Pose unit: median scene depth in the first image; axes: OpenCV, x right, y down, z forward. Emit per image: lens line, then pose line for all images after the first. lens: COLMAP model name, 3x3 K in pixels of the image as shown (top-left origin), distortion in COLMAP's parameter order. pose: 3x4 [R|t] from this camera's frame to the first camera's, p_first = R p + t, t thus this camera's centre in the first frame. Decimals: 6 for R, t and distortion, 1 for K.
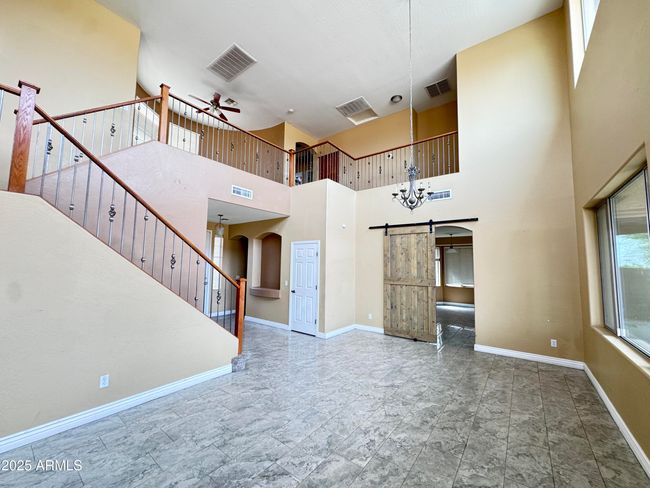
lens RADIAL K [[259.5, 0, 326.9], [0, 259.5, 243.0], [0, 0, 1]] dist [-0.002218, 0.000260]
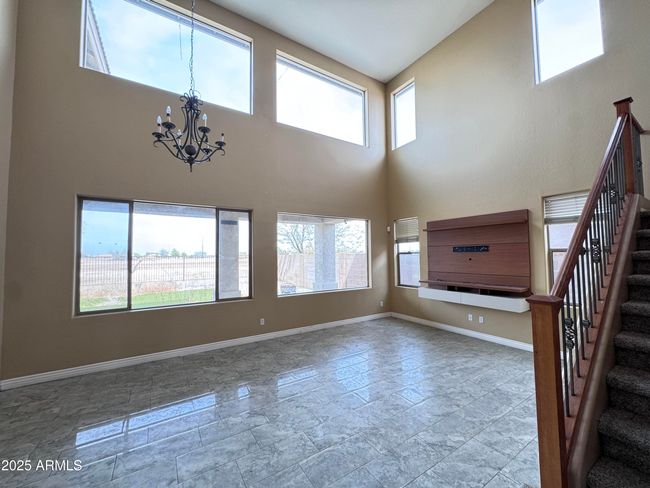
lens RADIAL K [[259.5, 0, 324.9], [0, 259.5, 243.9], [0, 0, 1]] dist [-0.002218, 0.000260]
pose [[-0.936681, 0.010334, 0.350032, -0.233475], [-0.033941, 0.992179, -0.120118, 0.157574], [-0.348536, -0.124393, -0.929004, 1.884546]]
